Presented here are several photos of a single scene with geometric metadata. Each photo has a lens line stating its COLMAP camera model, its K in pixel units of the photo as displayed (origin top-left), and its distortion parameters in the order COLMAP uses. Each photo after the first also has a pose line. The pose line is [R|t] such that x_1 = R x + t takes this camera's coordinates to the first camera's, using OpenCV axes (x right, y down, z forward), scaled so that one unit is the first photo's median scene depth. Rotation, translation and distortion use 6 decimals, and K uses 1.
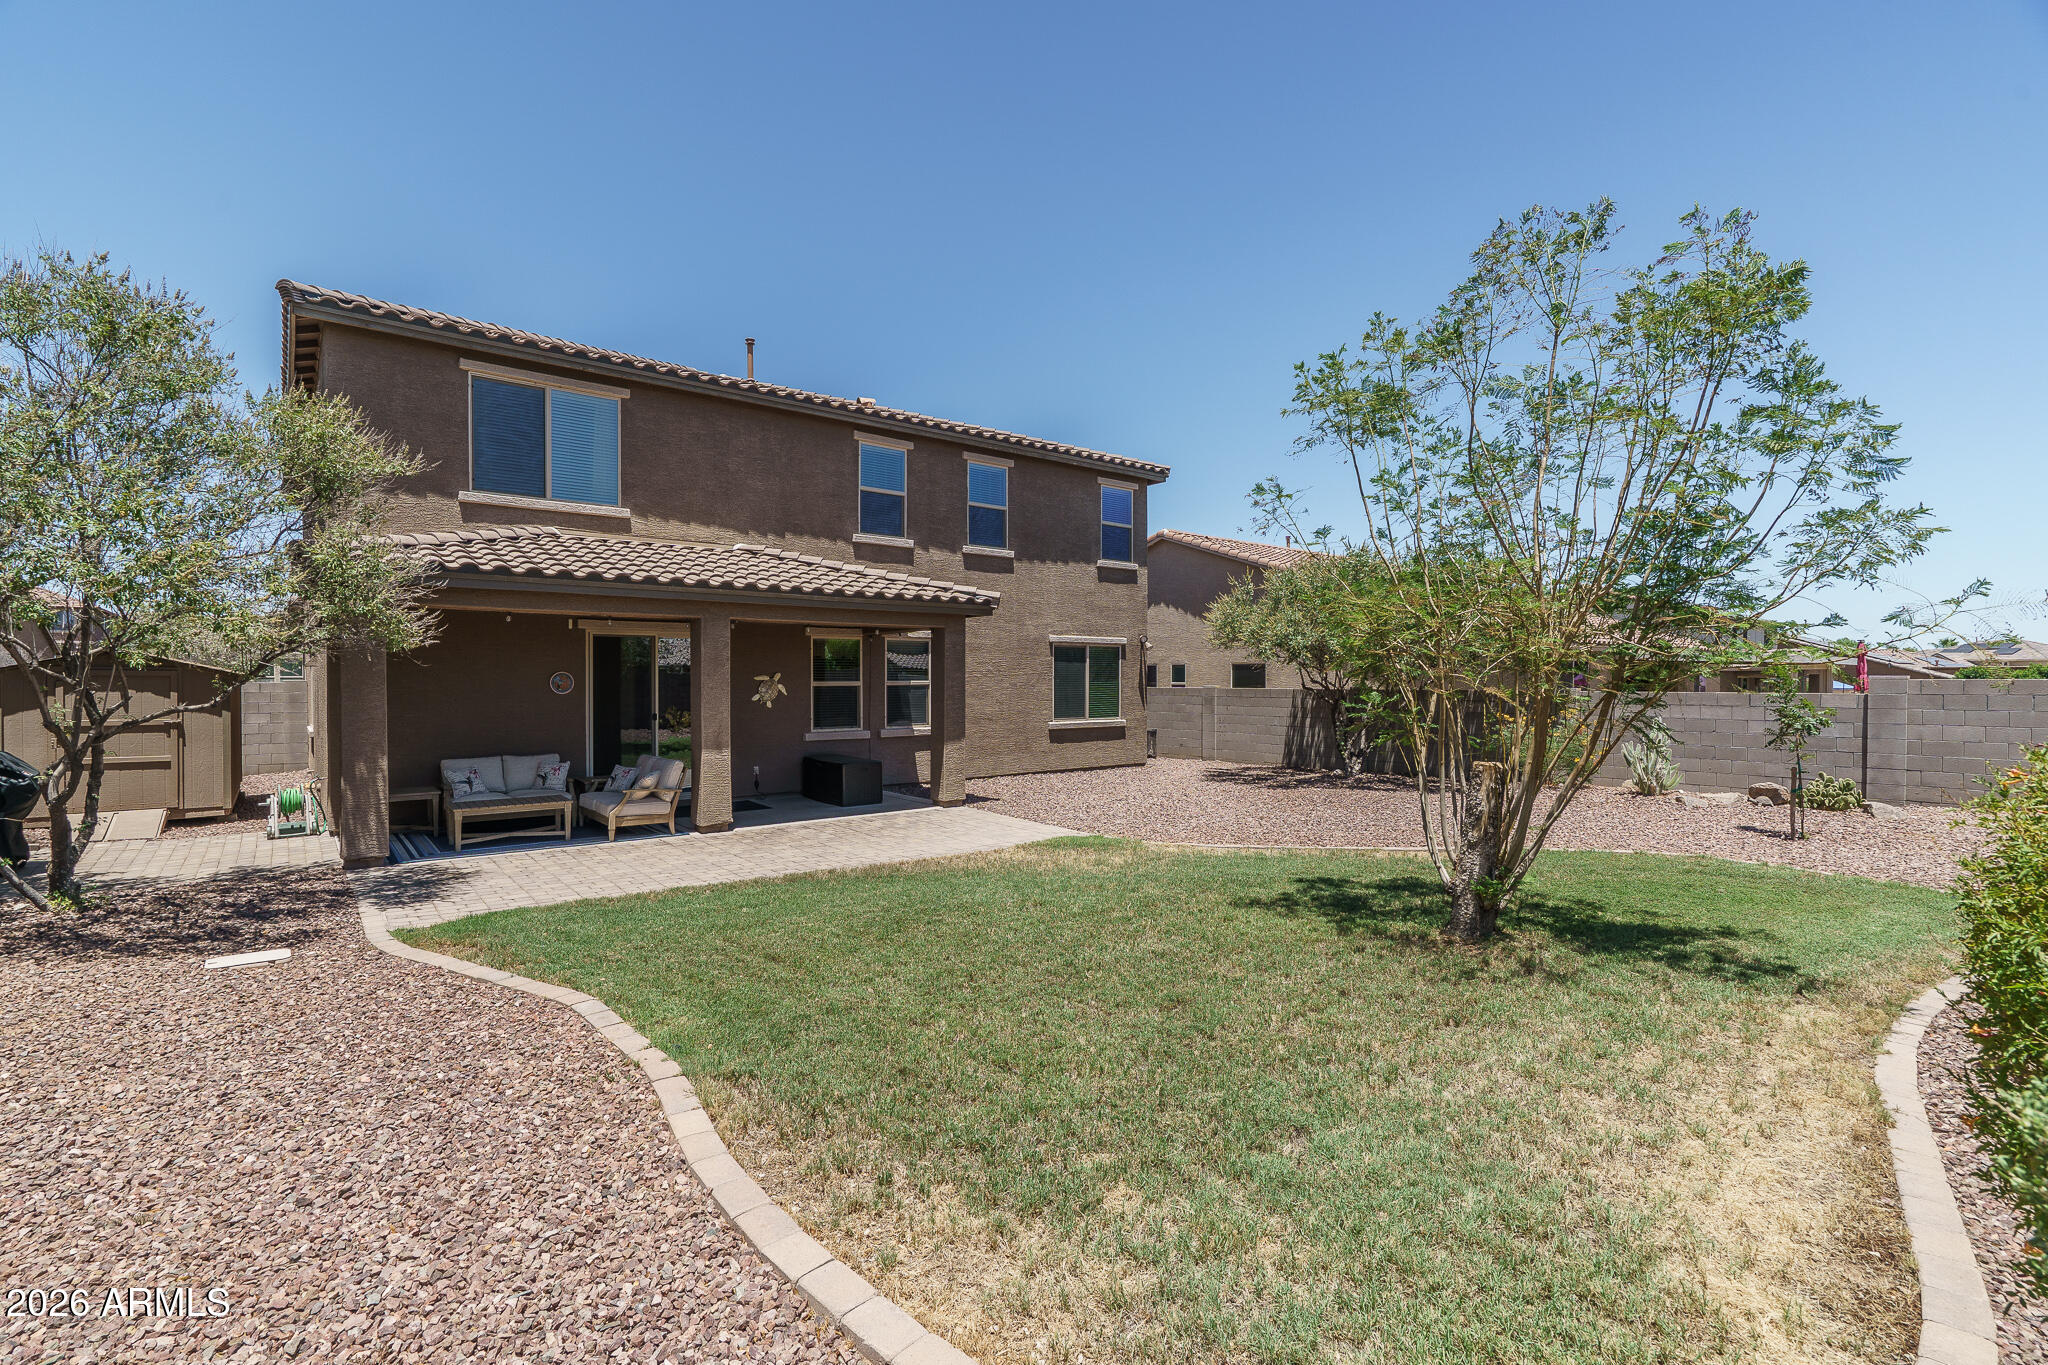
lens RADIAL K [[927.8, 0, 1013.1], [0, 927.8, 677.0], [0, 0, 1]] dist [-0.002623, 0.000193]
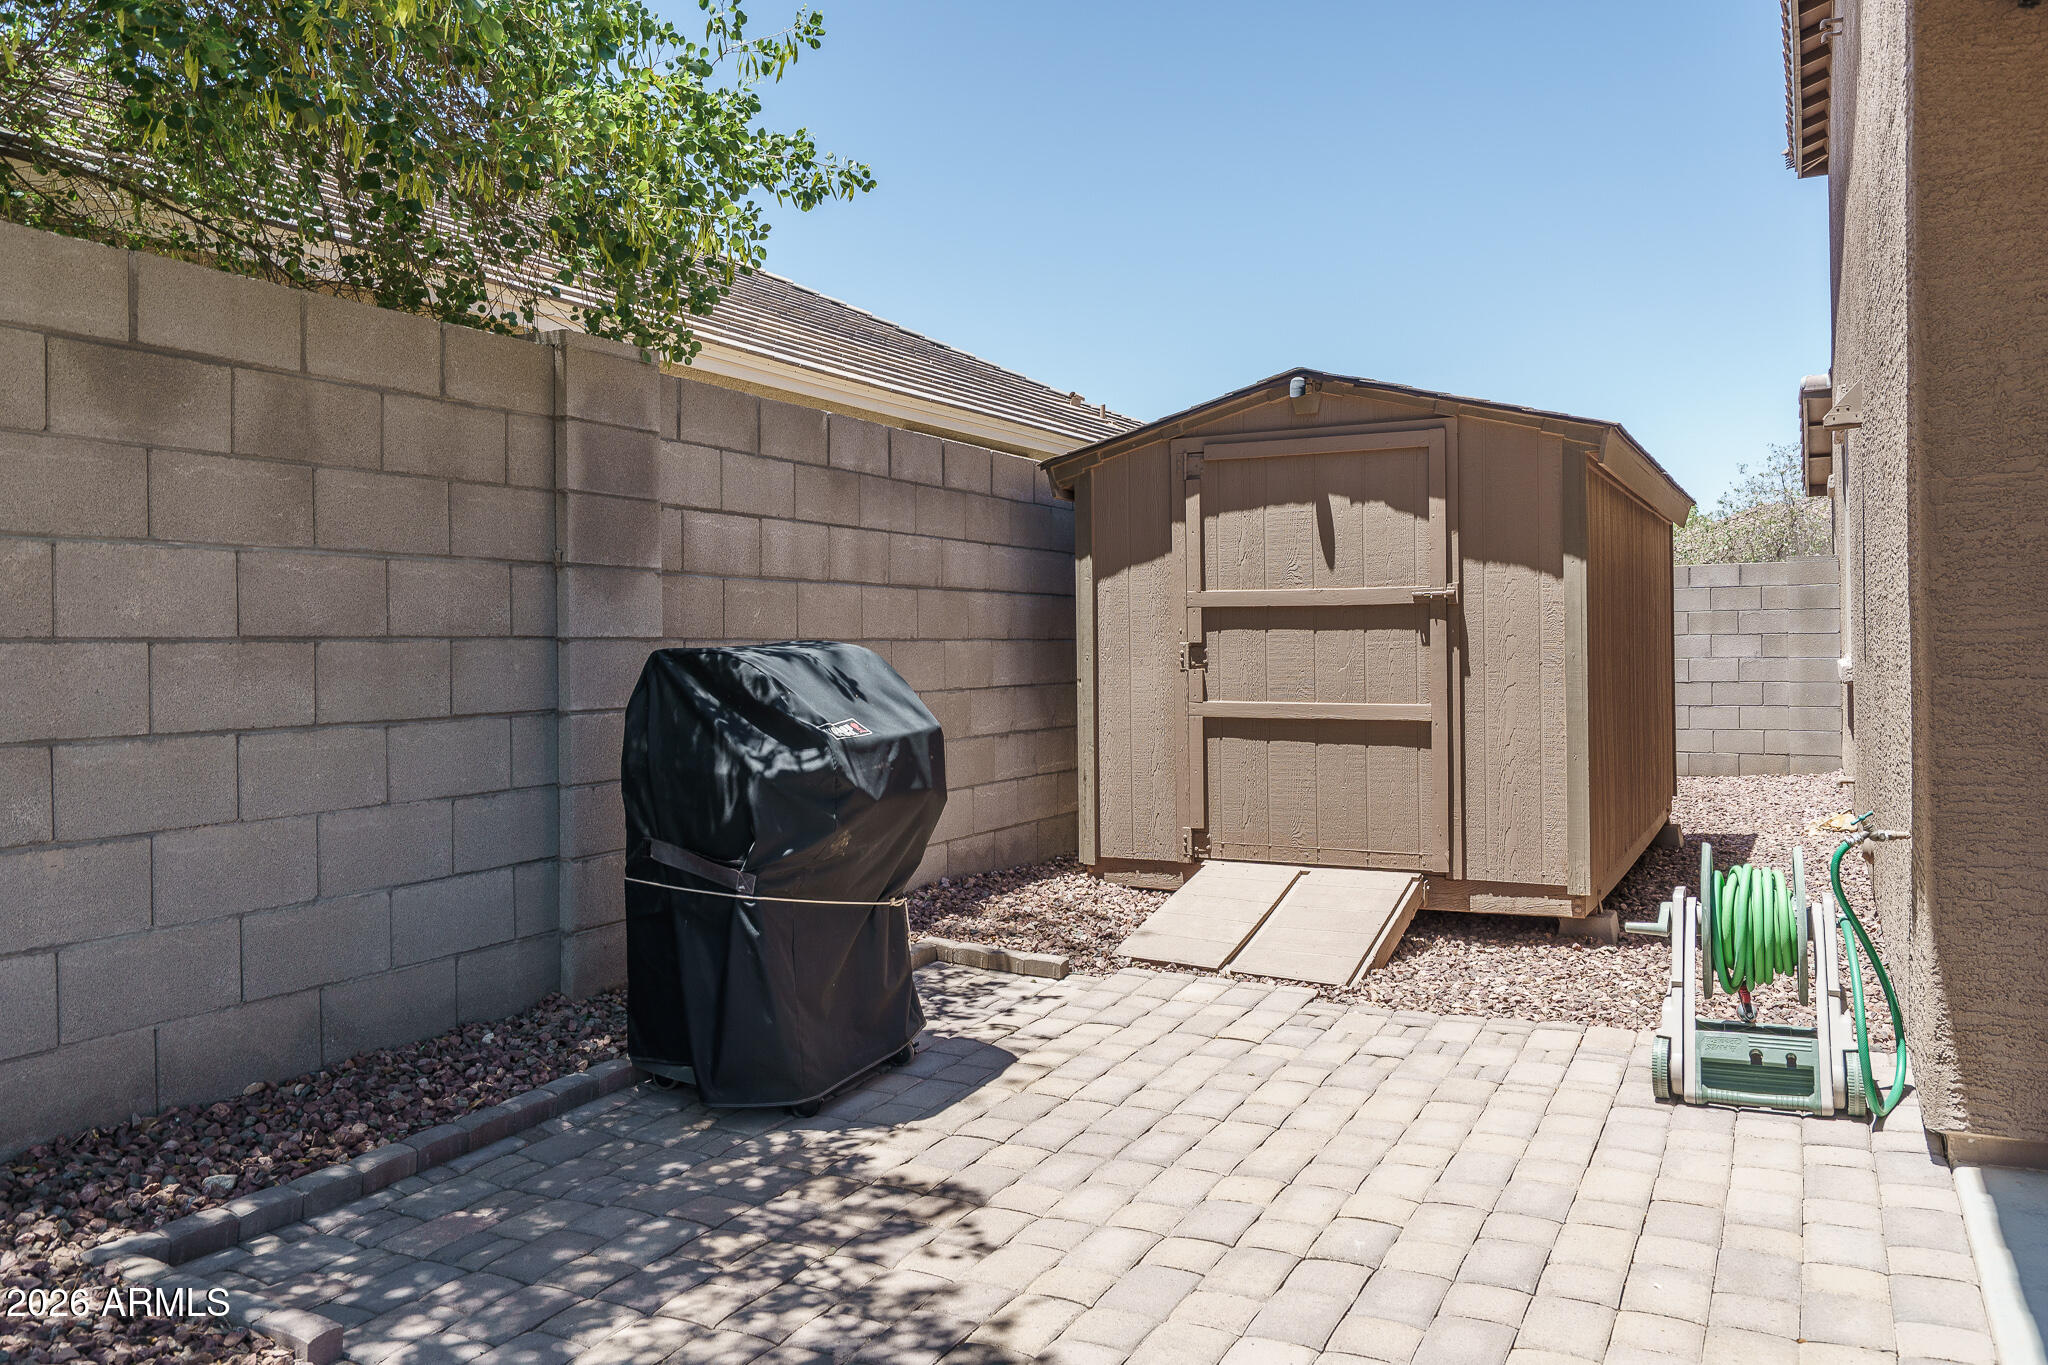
lens RADIAL K [[1503.8, 0, 1026.4], [0, 1503.8, 647.8], [0, 0, 1]] dist [0.001021, 0.001227]
pose [[0.407290, -0.002240, -0.913296, -0.503350], [0.013978, 0.999895, 0.003781, 0.062434], [0.913192, -0.014306, 0.407278, 0.670126]]
